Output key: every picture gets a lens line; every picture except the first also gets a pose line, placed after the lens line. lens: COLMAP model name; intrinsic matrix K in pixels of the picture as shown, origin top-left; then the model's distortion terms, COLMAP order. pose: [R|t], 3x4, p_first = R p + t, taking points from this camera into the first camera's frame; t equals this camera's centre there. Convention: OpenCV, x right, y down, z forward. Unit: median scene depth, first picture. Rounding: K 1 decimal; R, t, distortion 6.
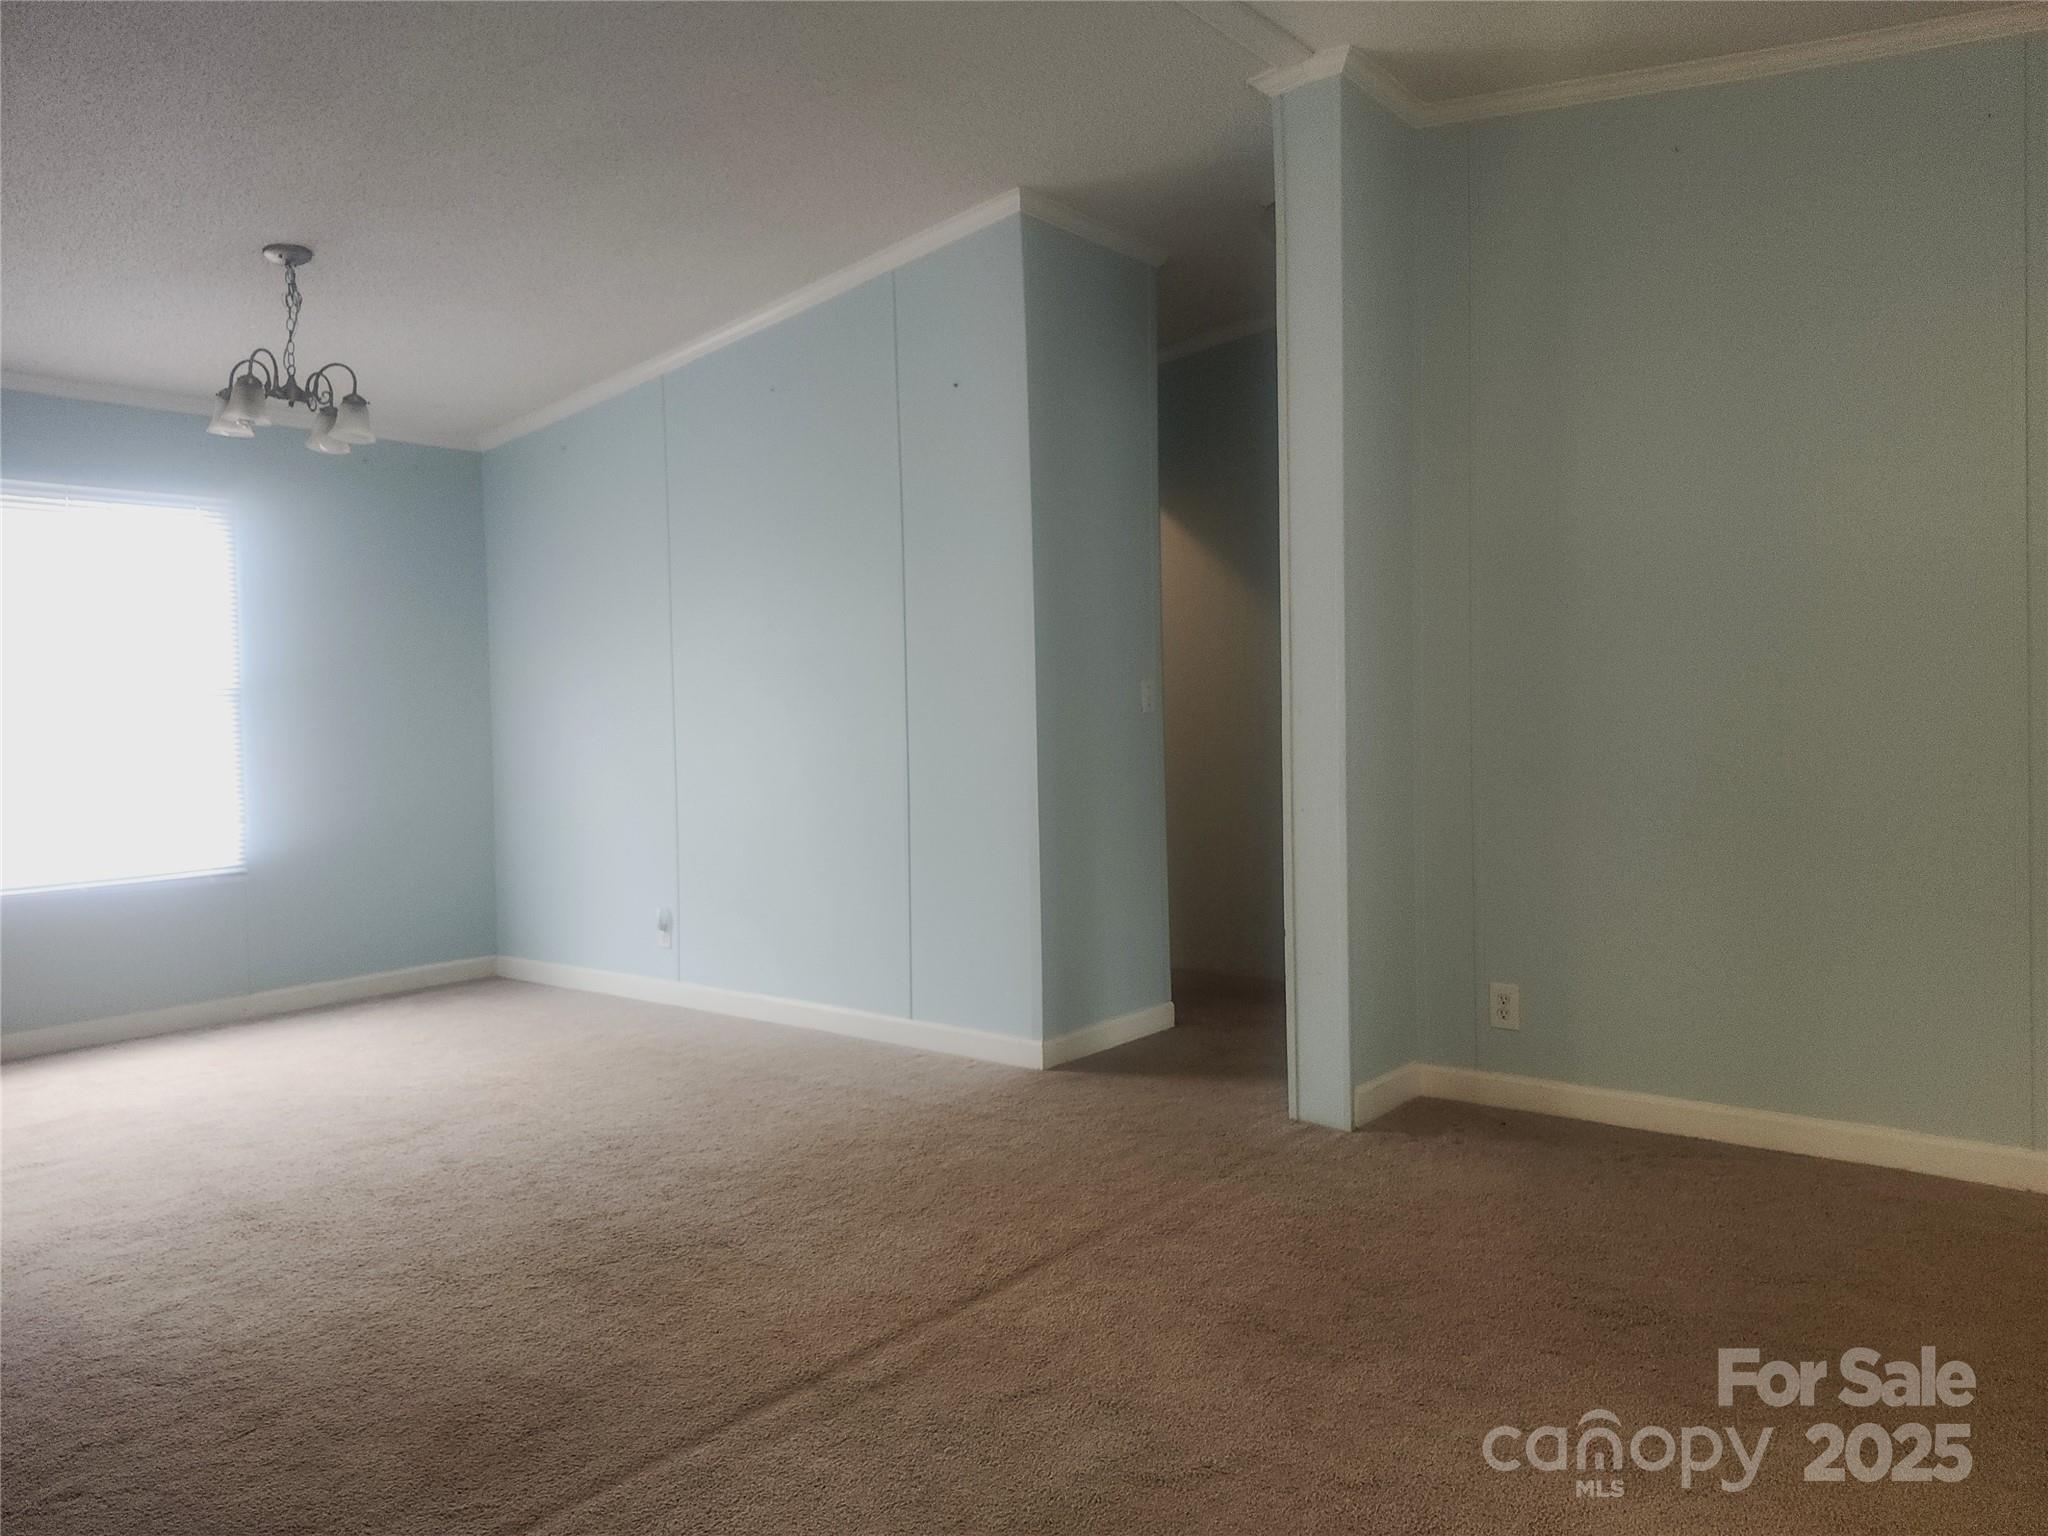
lens RADIAL K [[1474.3, 0, 1034.1], [0, 1474.3, 795.9], [0, 0, 1]] dist [0.105454, -0.166081]
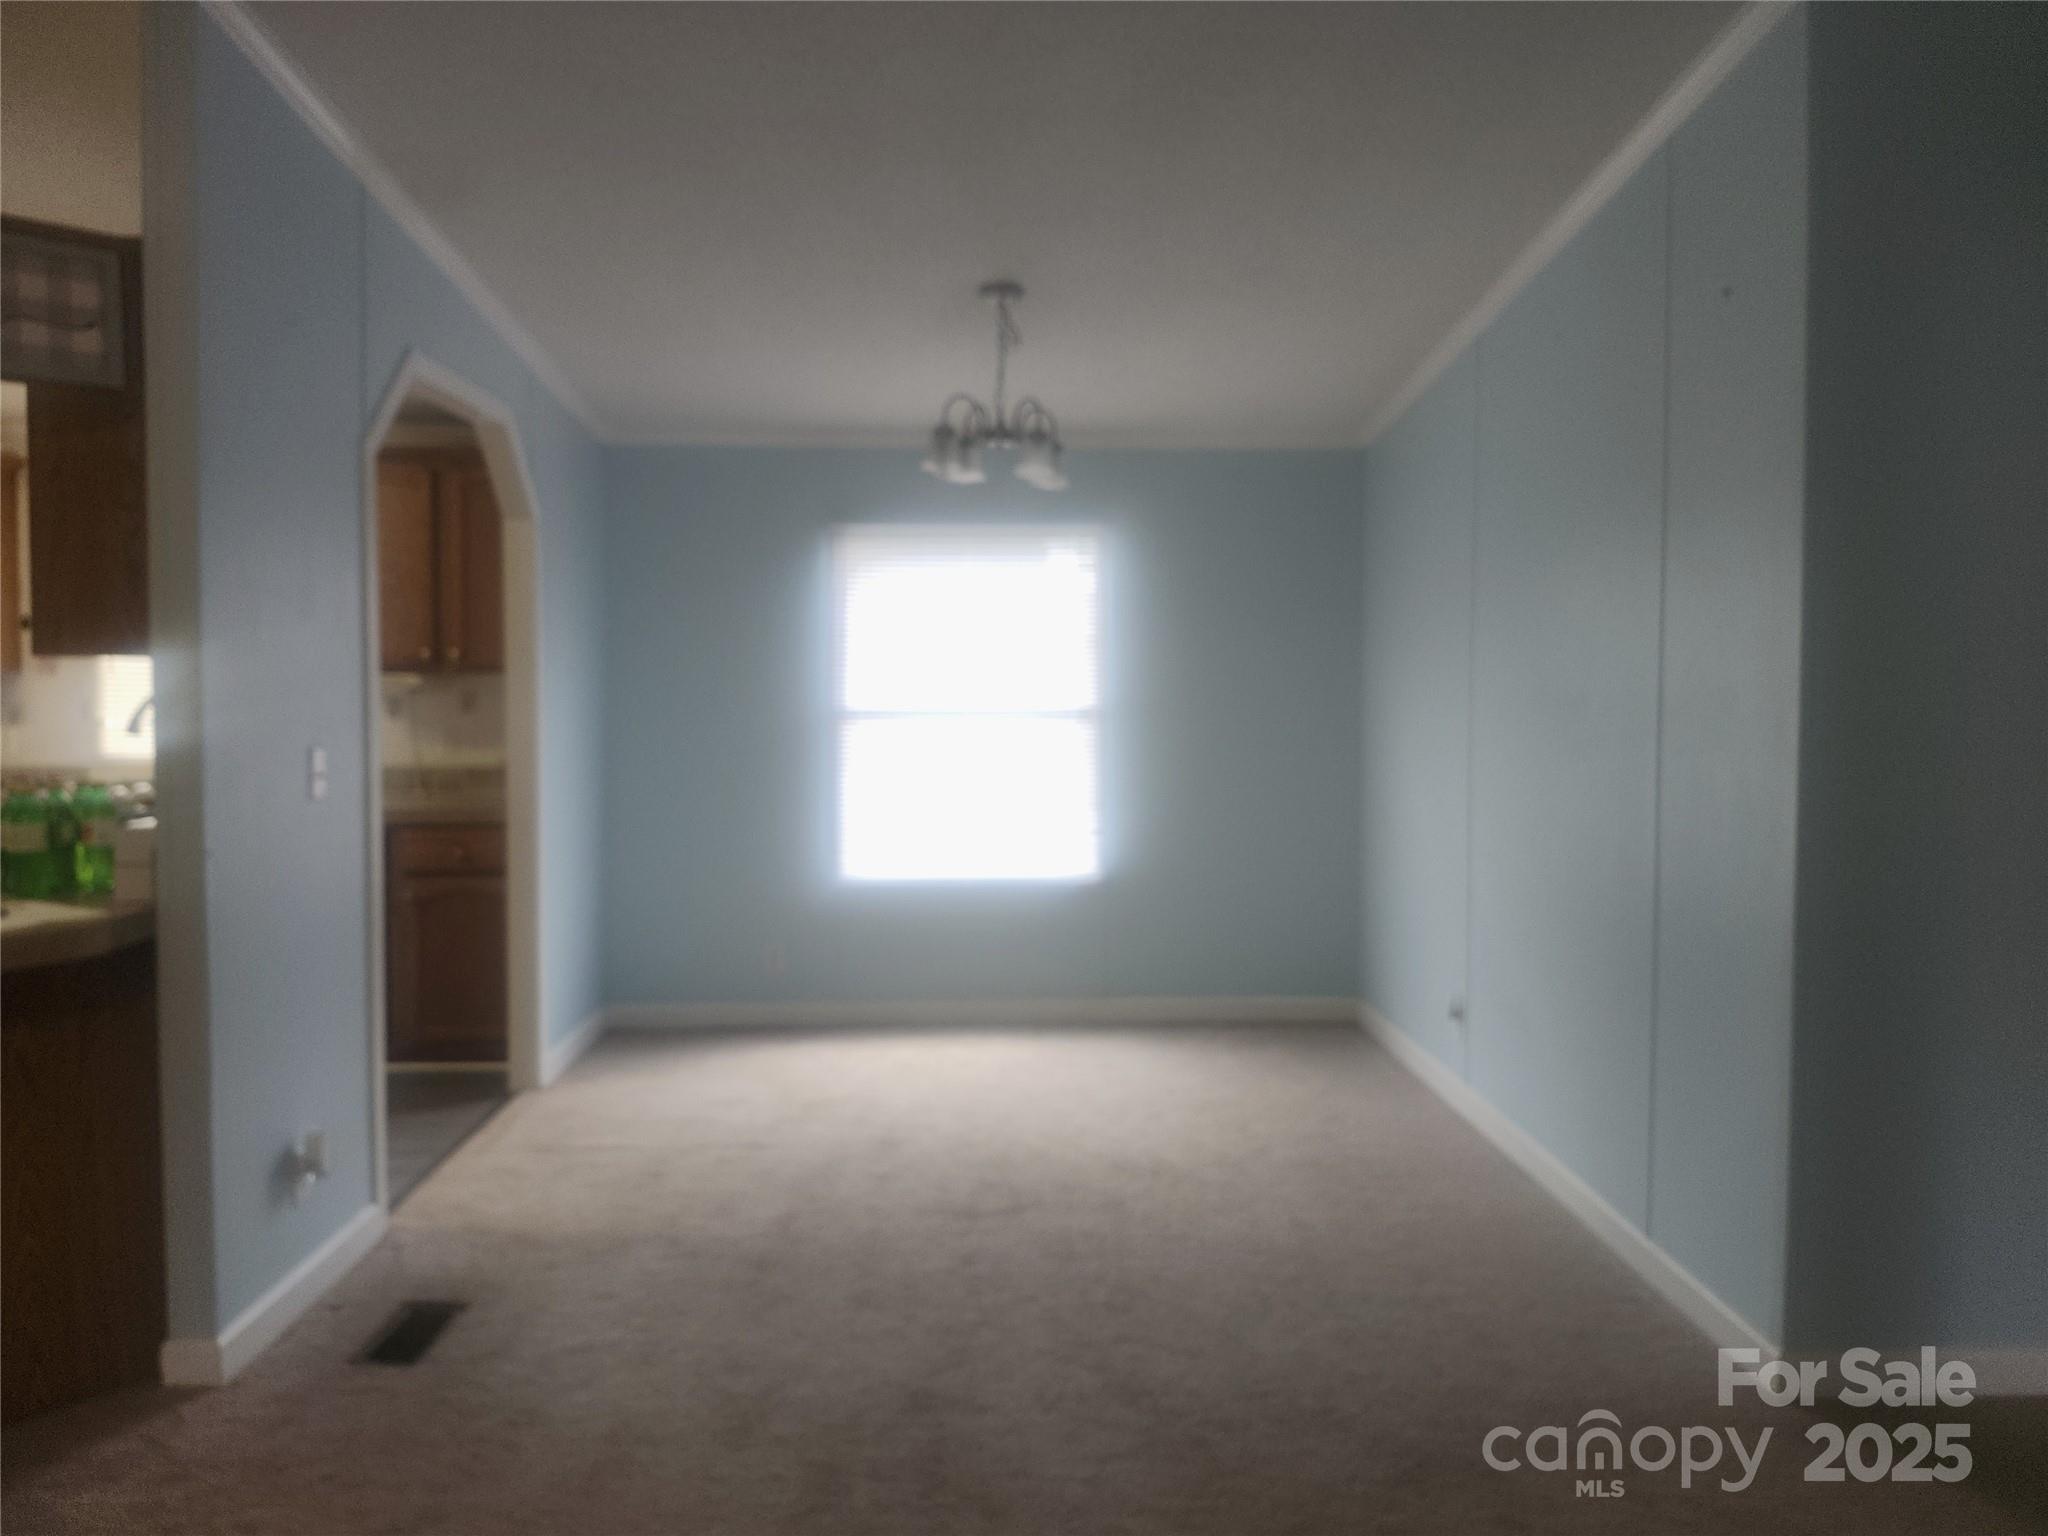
lens RADIAL K [[1474.3, 0, 1034.1], [0, 1474.3, 795.9], [0, 0, 1]] dist [0.105454, -0.166081]
pose [[0.645669, 0.087389, -0.758601, 0.293080], [-0.058248, 0.996172, 0.065180, -0.100802], [0.761393, 0.002102, 0.648287, 0.401302]]
